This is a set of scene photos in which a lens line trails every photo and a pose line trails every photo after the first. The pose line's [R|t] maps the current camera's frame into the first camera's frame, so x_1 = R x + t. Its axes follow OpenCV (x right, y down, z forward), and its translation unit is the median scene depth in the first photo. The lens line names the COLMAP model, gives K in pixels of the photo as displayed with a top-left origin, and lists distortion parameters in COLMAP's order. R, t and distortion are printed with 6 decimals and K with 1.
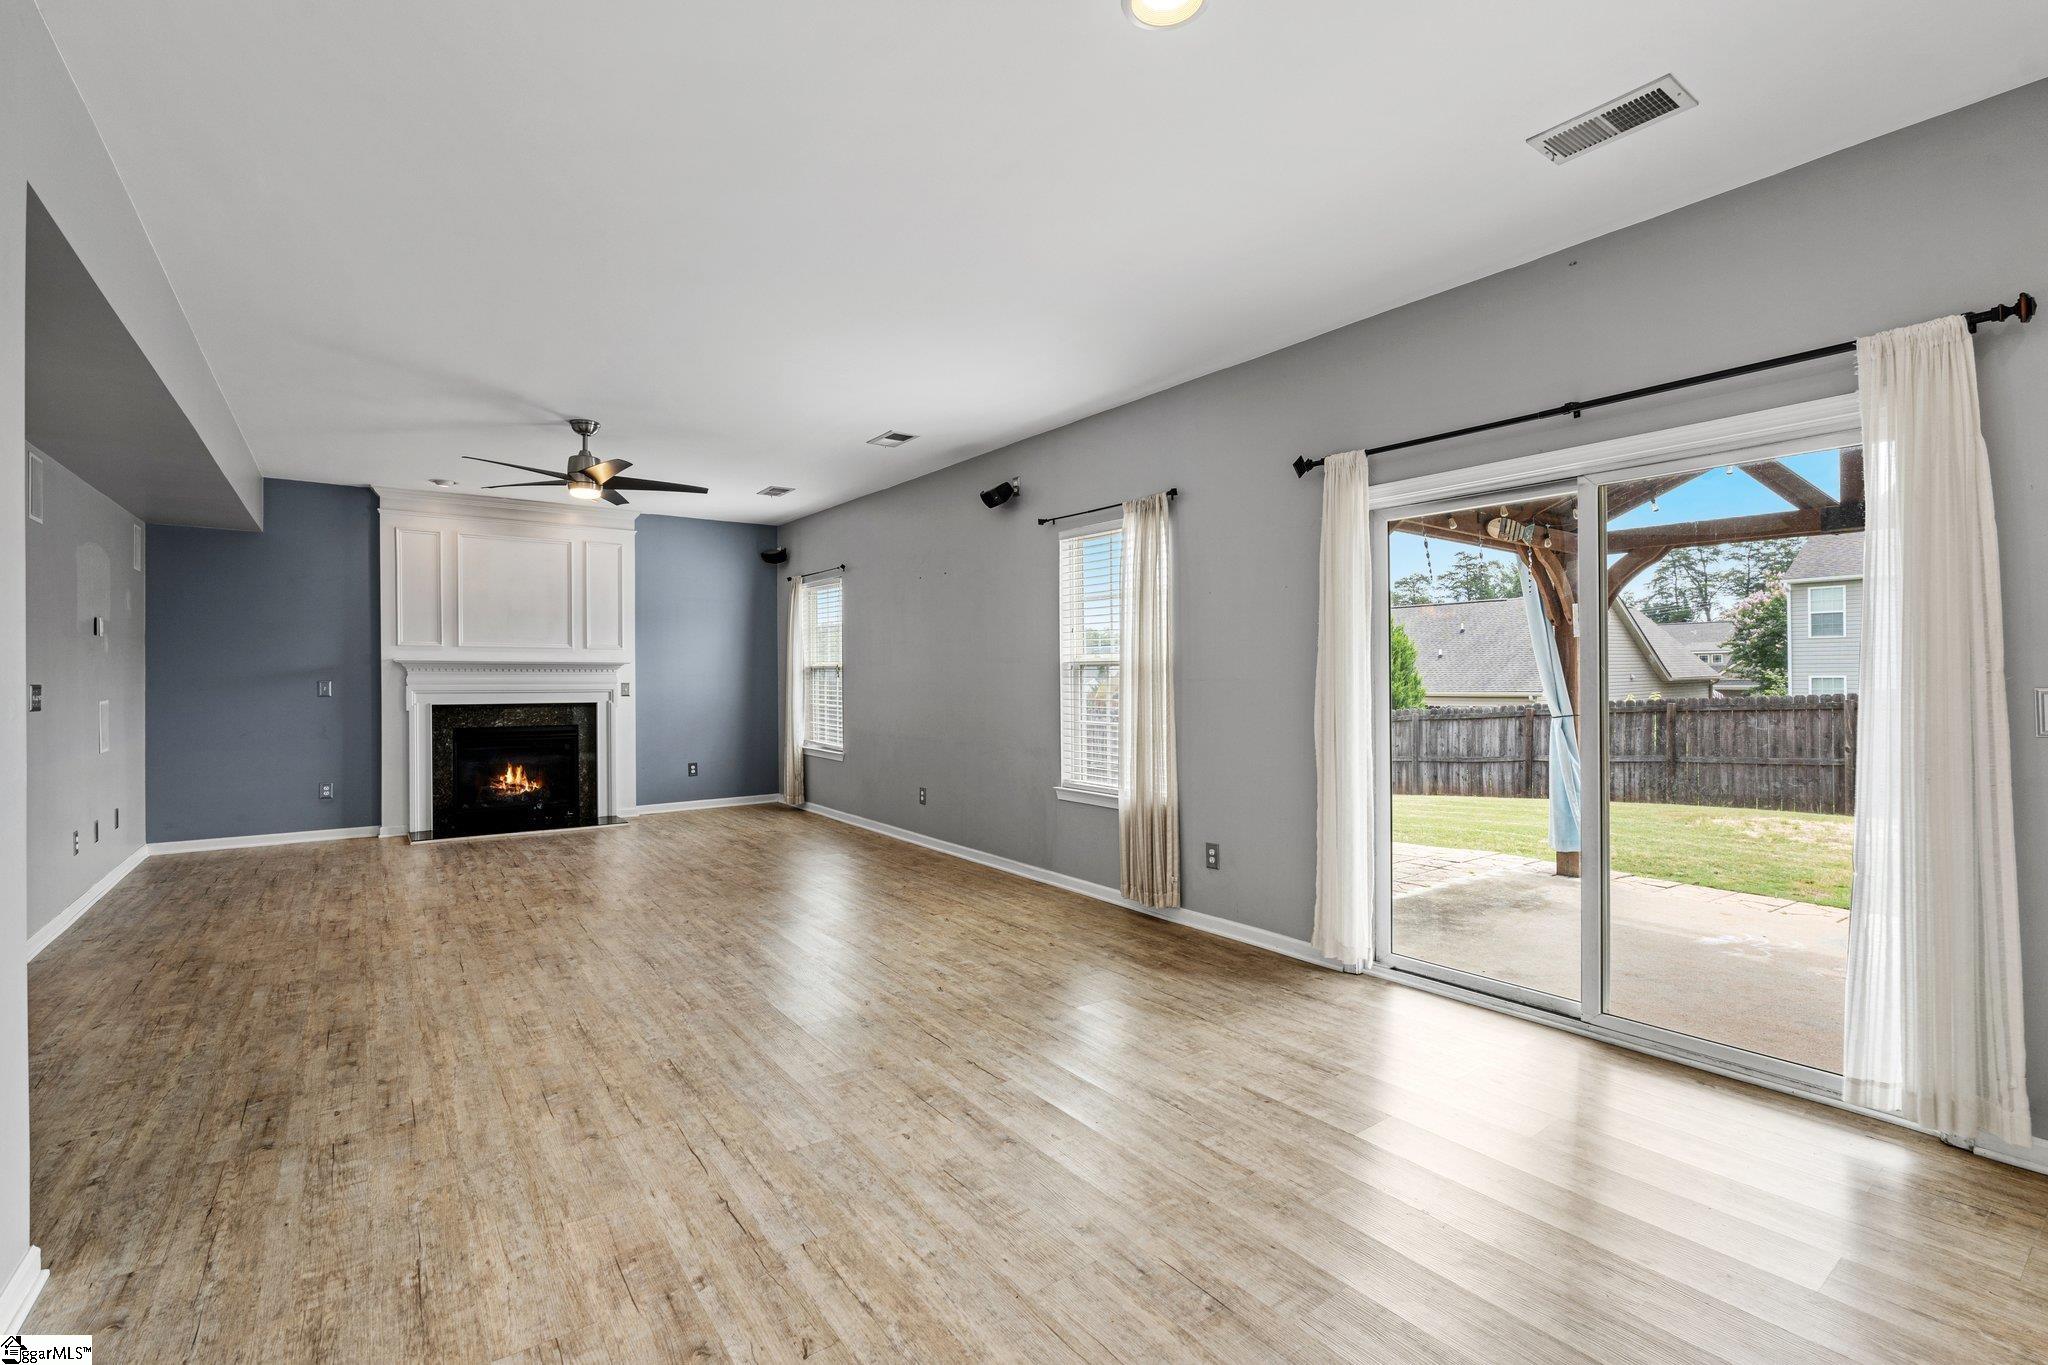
lens RADIAL K [[903.3, 0, 1030.6], [0, 903.3, 677.7], [0, 0, 1]] dist [-0.020586, 0.000031]
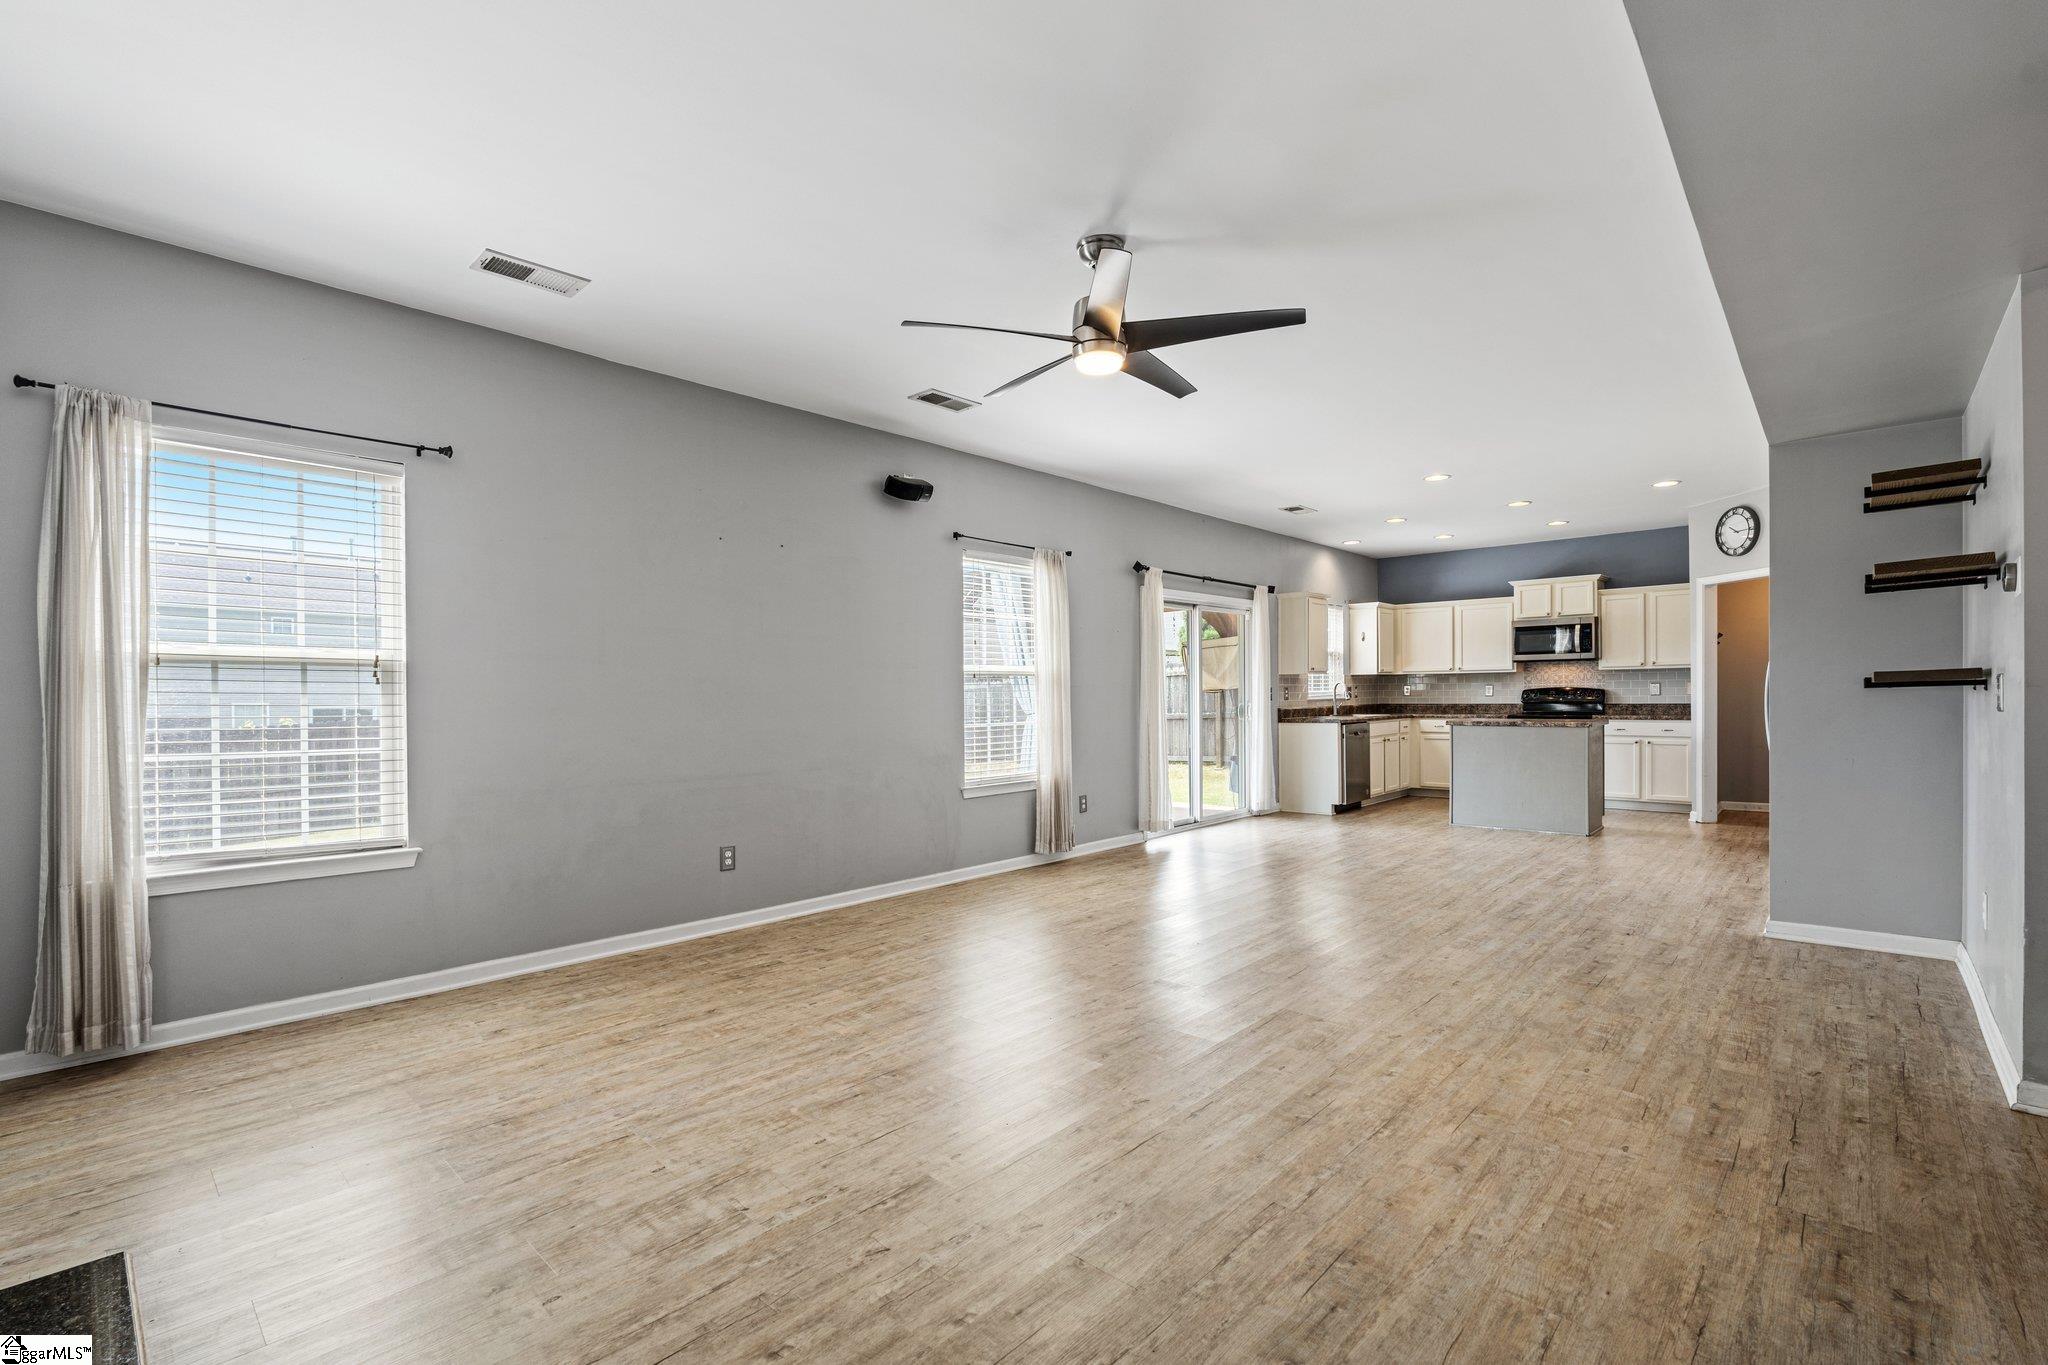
lens RADIAL K [[906.2, 0, 1025.8], [0, 906.2, 706.2], [0, 0, 1]] dist [-0.024100, -0.000224]
pose [[-0.181745, -0.010960, 0.983285, -0.924945], [0.011735, 0.999843, 0.013313, 0.010221], [-0.983276, 0.013959, -0.181588, 0.999575]]
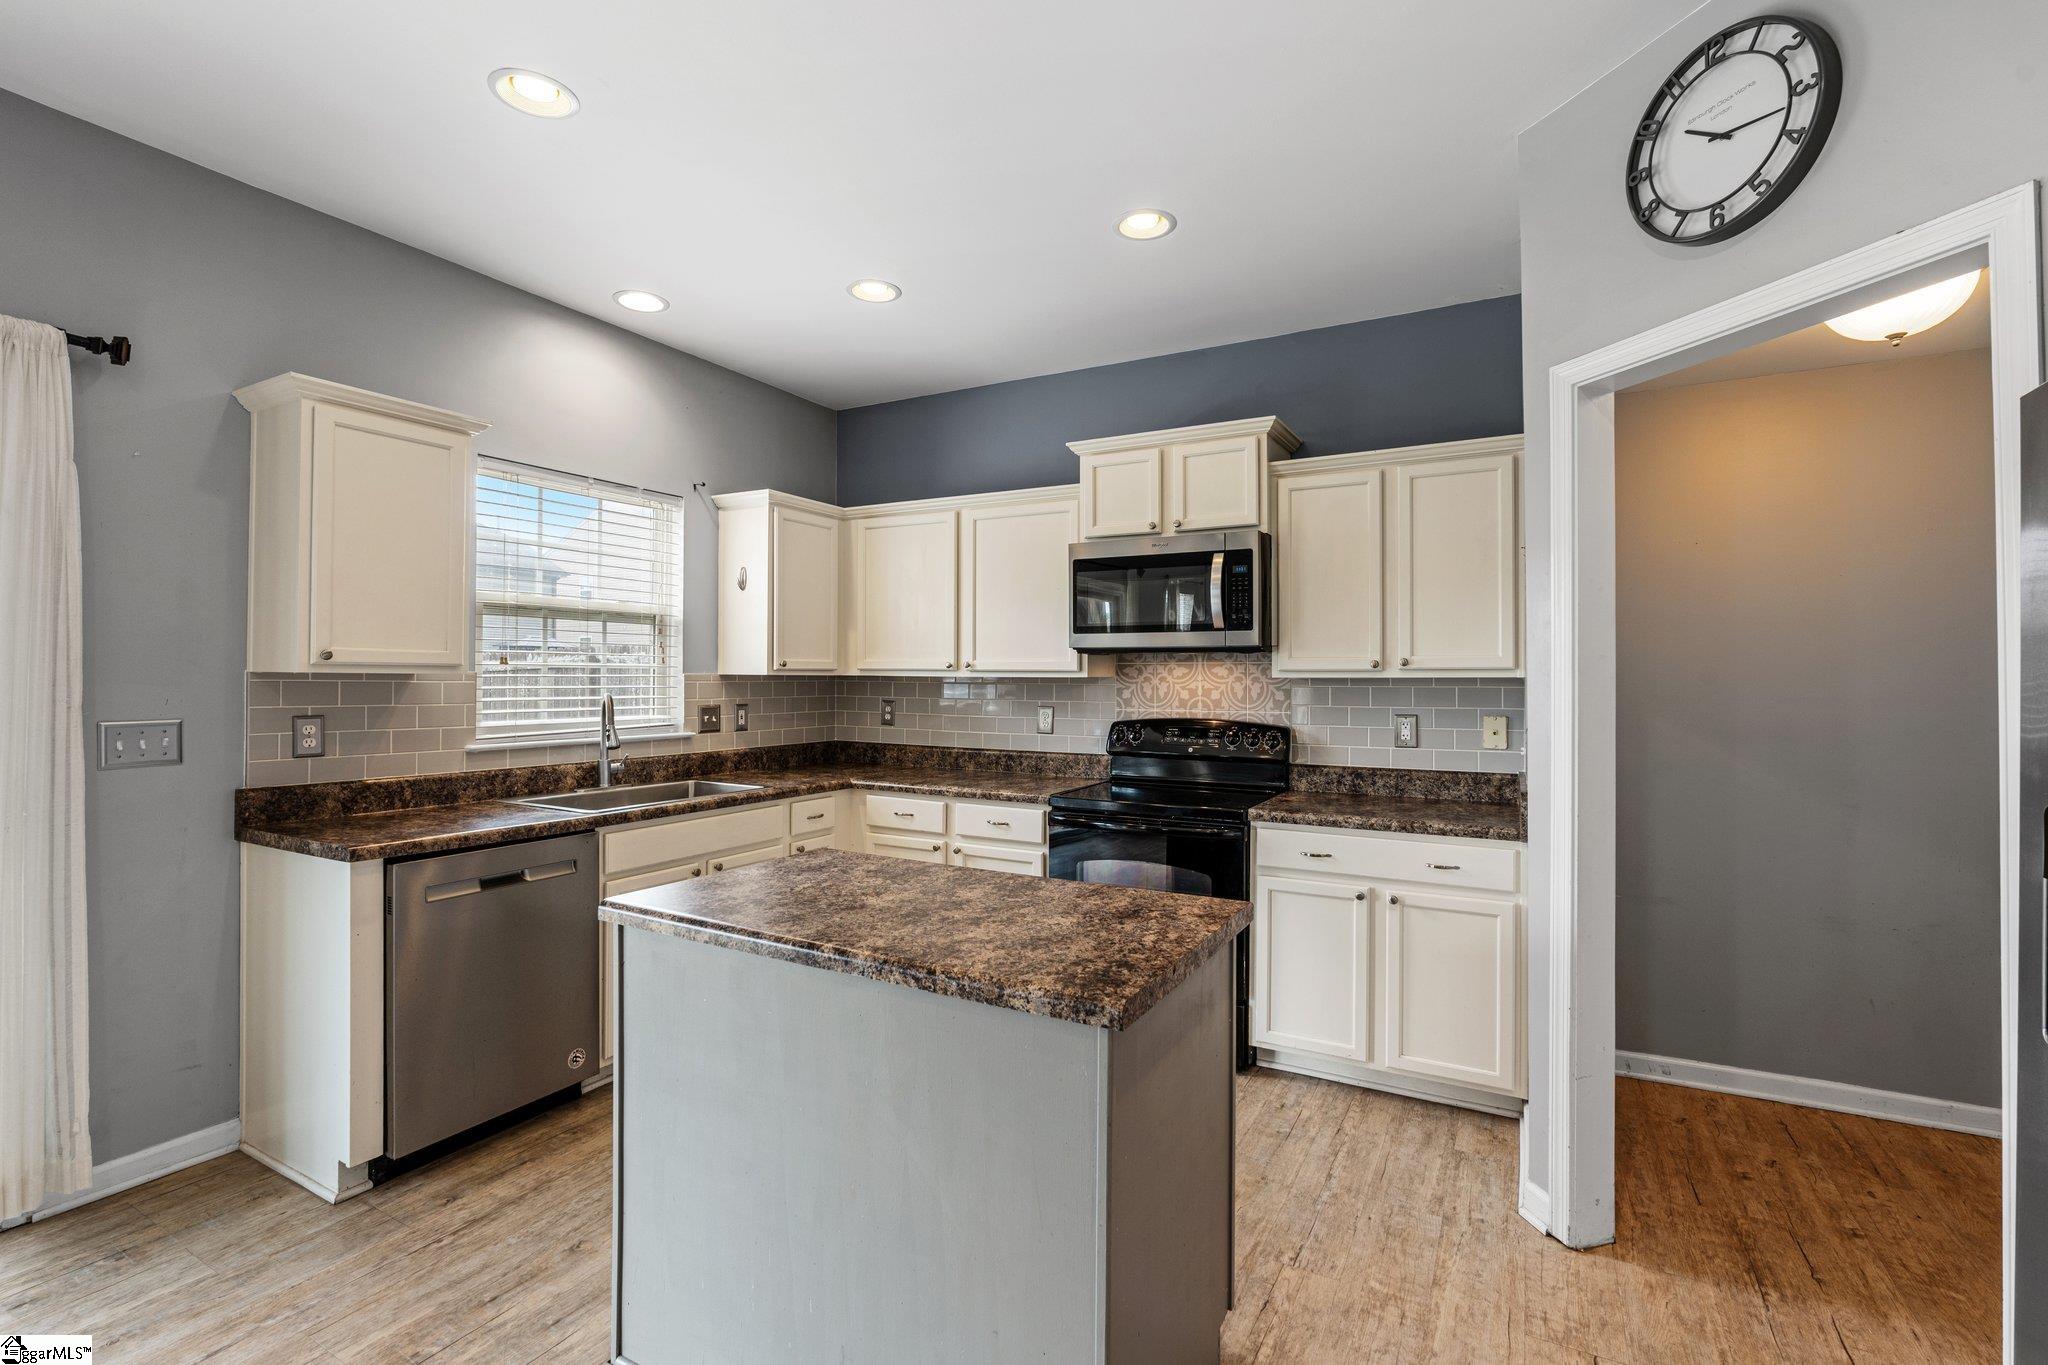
lens RADIAL K [[924.0, 0, 1033.6], [0, 924.0, 675.2], [0, 0, 1]] dist [-0.007926, 0.000360]
pose [[-0.414385, 0.005516, 0.910085, -0.097263], [-0.006870, 0.999934, -0.009188, -0.014327], [-0.910076, -0.010059, -0.414320, 0.169394]]
